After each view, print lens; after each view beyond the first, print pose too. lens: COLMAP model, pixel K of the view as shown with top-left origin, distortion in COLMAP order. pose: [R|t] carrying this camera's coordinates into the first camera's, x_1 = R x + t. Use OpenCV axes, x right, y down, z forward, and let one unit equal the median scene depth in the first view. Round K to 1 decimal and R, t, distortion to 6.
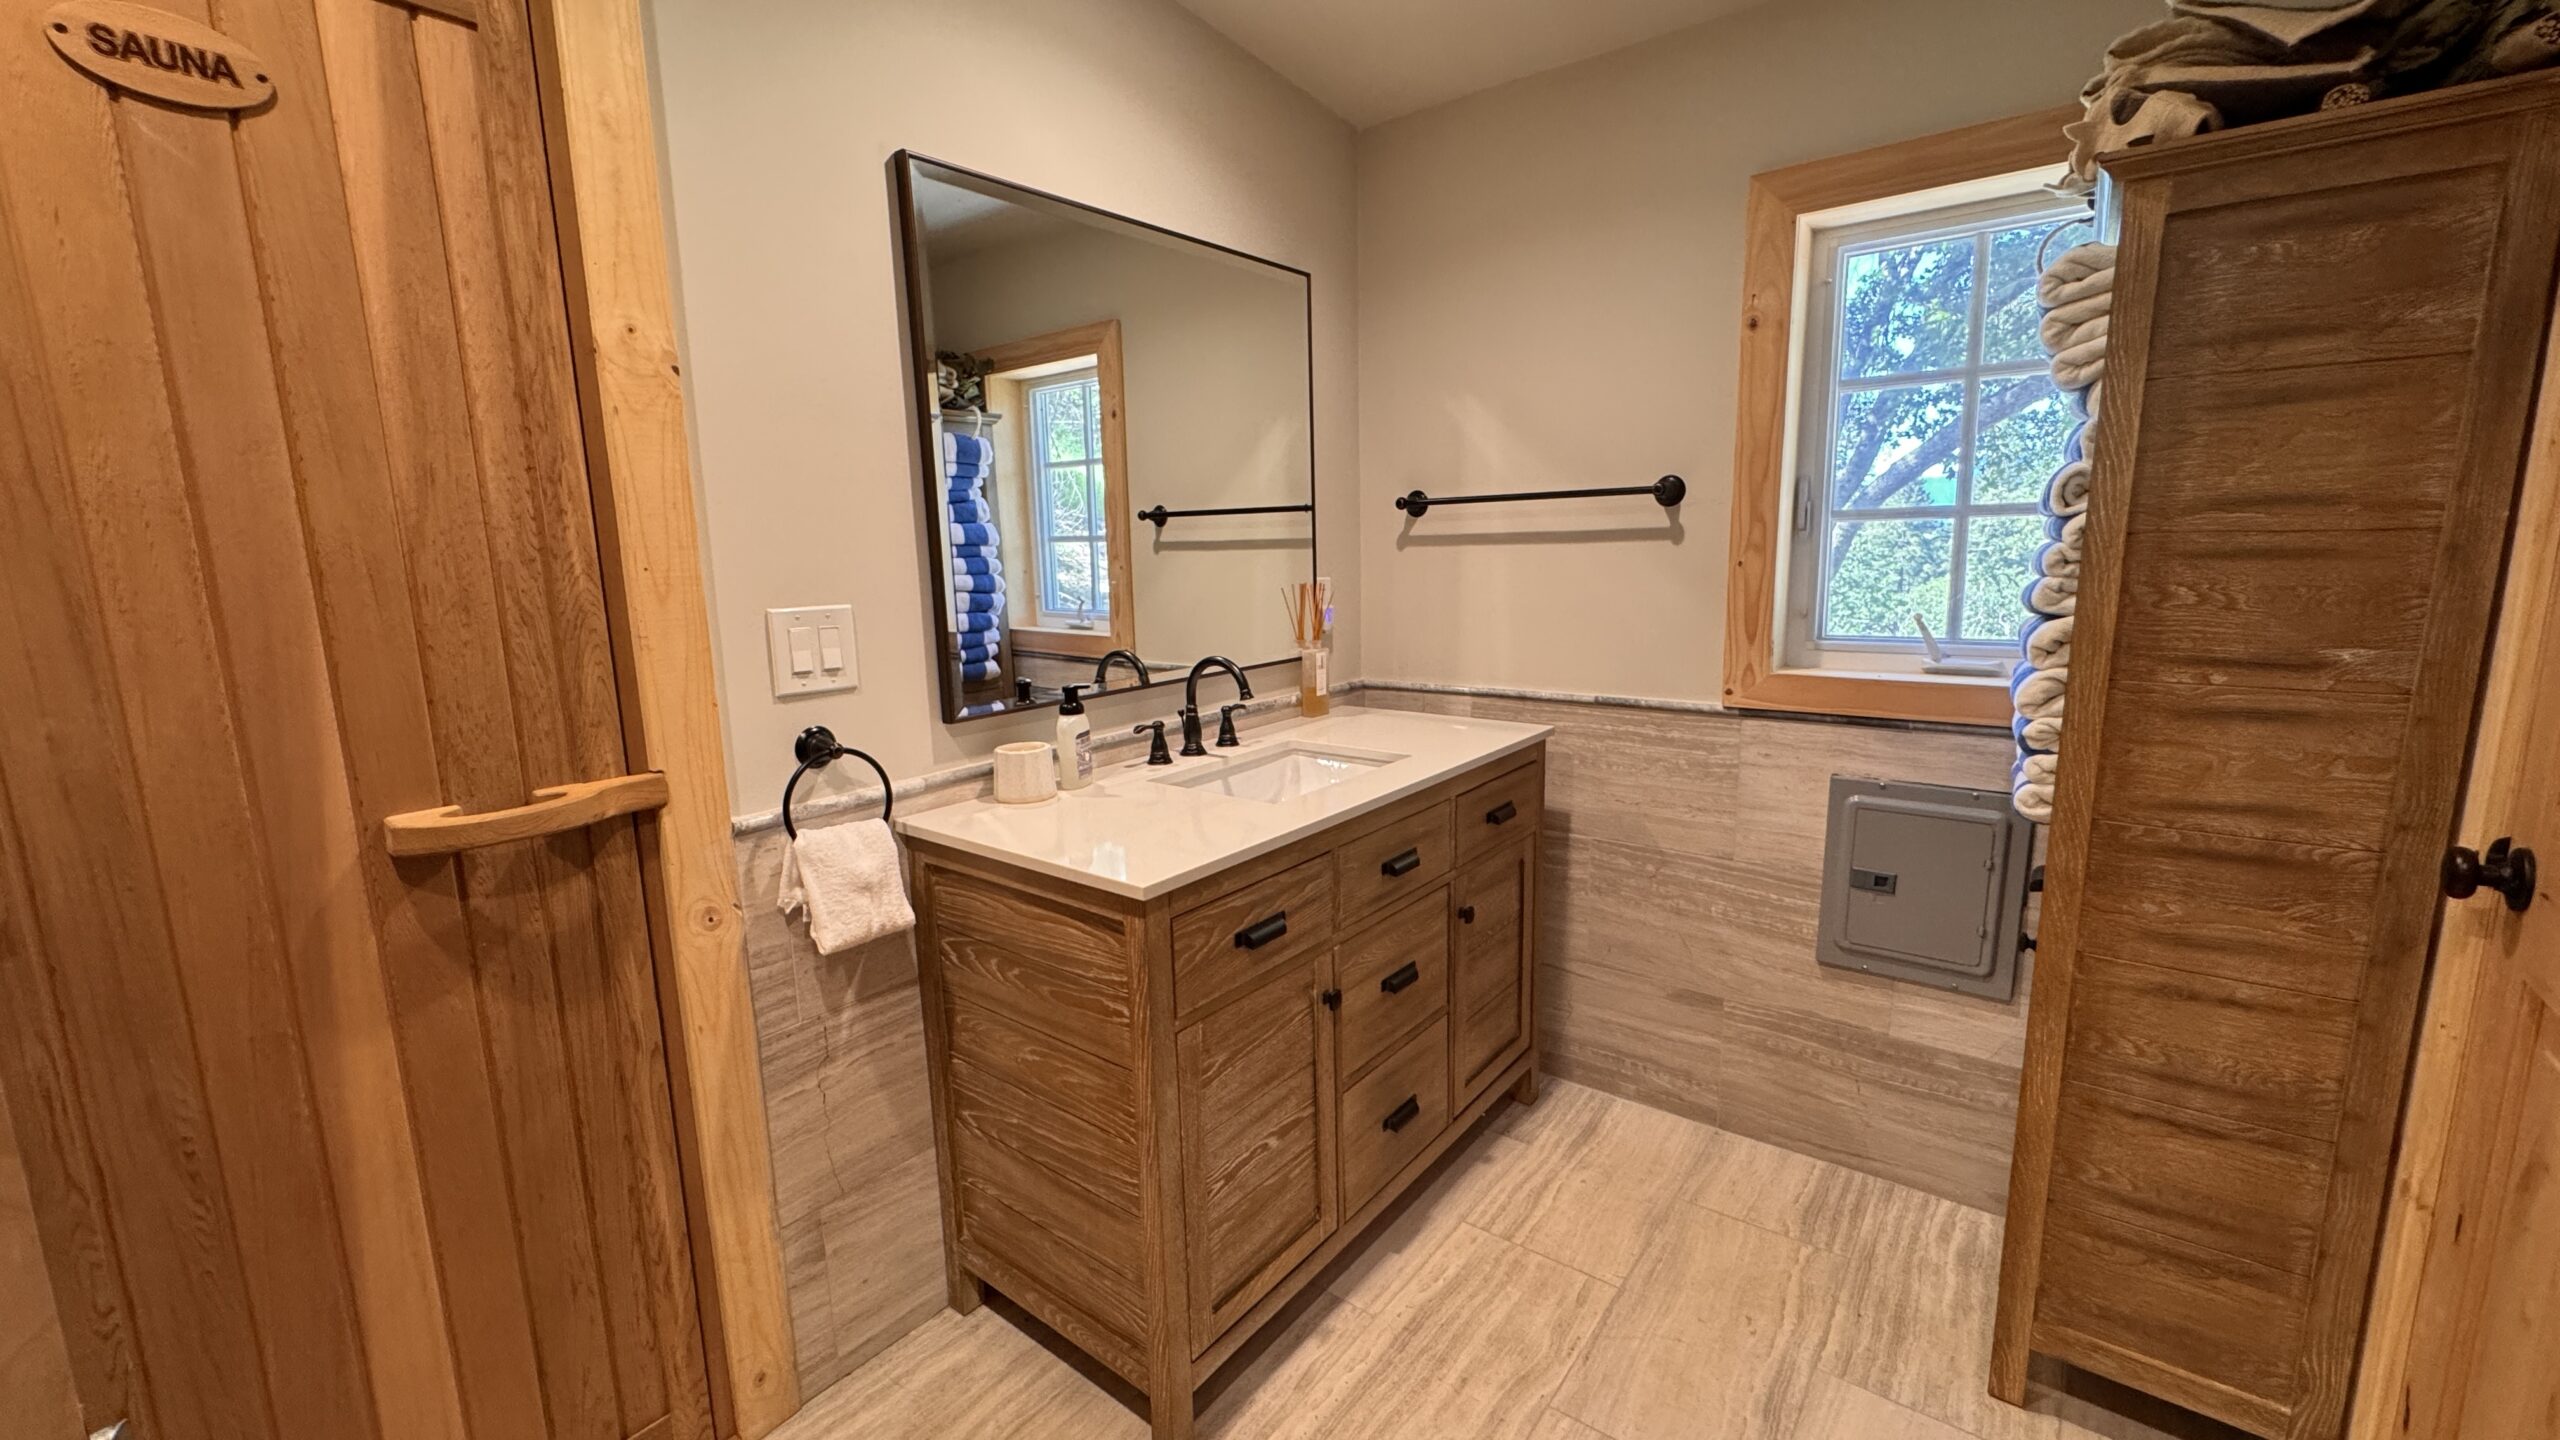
lens RADIAL K [[1030.1, 0, 1280.0], [0, 1030.1, 720.0], [0, 0, 1]] dist [-0.000756, -0.000110]
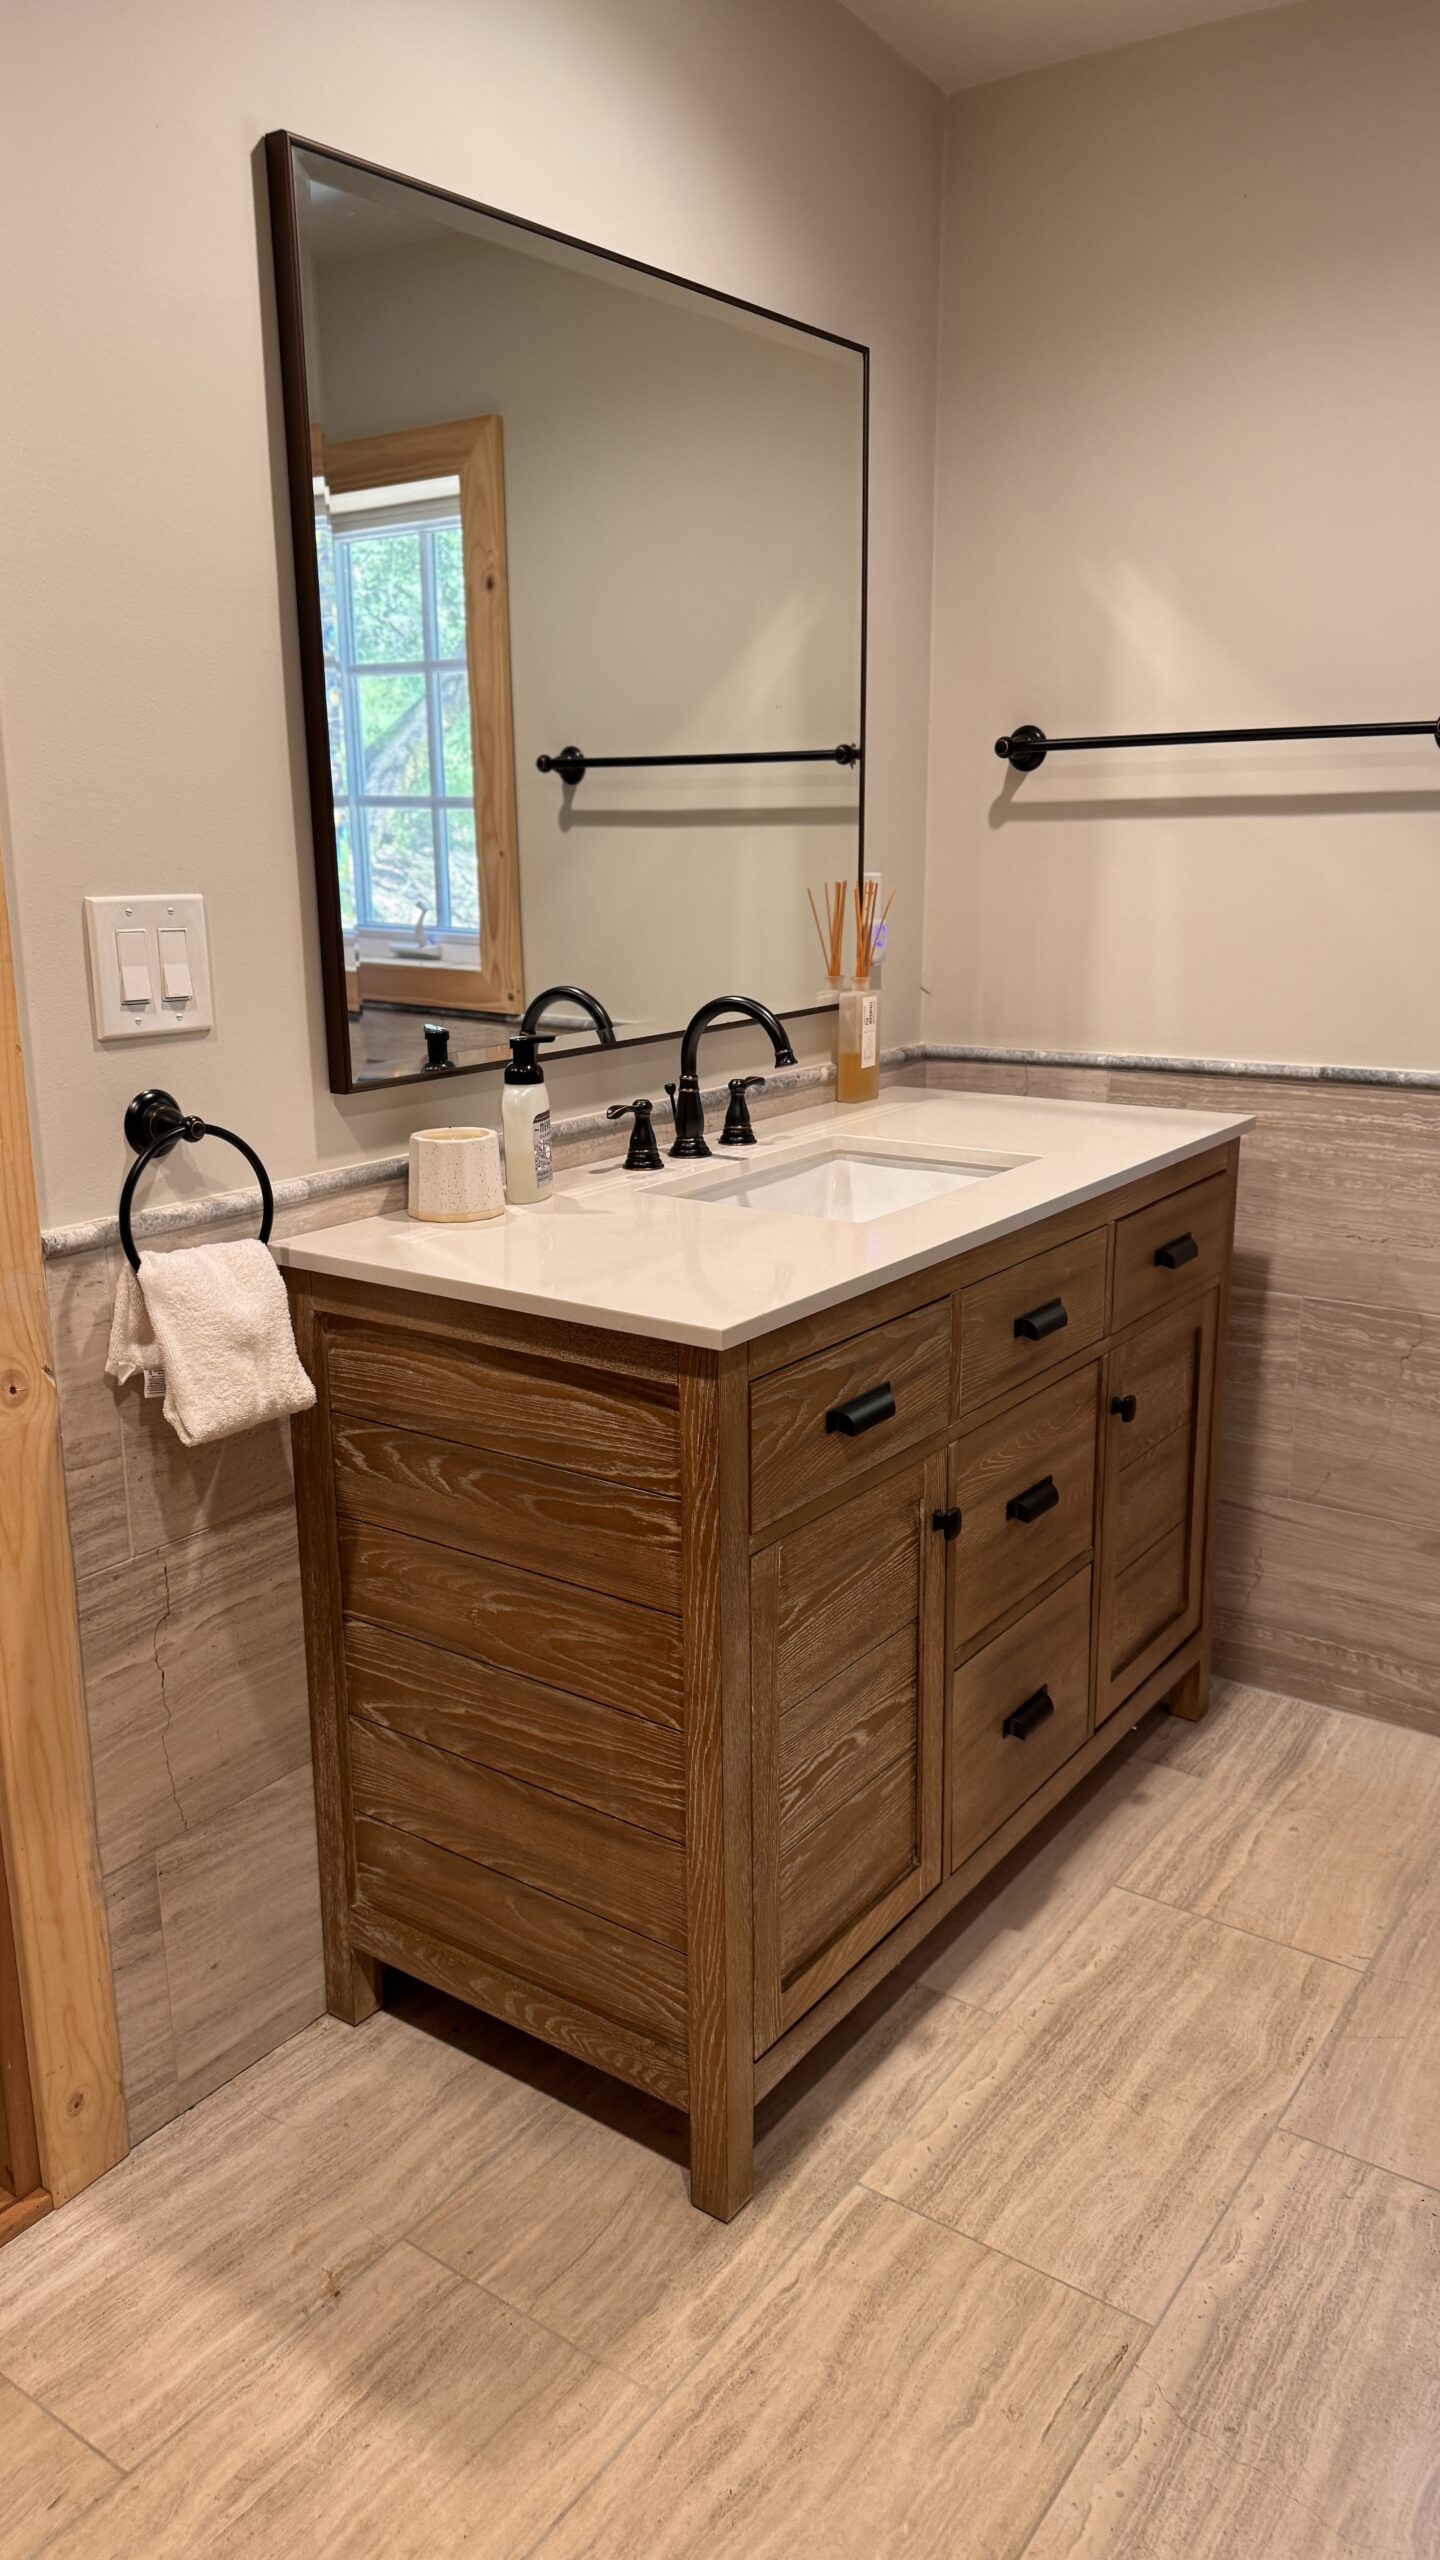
lens RADIAL K [[1801.4, 0, 713.9], [0, 1801.4, 1262.9], [0, 0, 1]] dist [0.171217, -0.346927]
pose [[0.999019, 0.003484, 0.044157, -0.142618], [-0.006379, 0.997827, 0.065571, 0.032436], [-0.043833, -0.065789, 0.996870, -0.118341]]
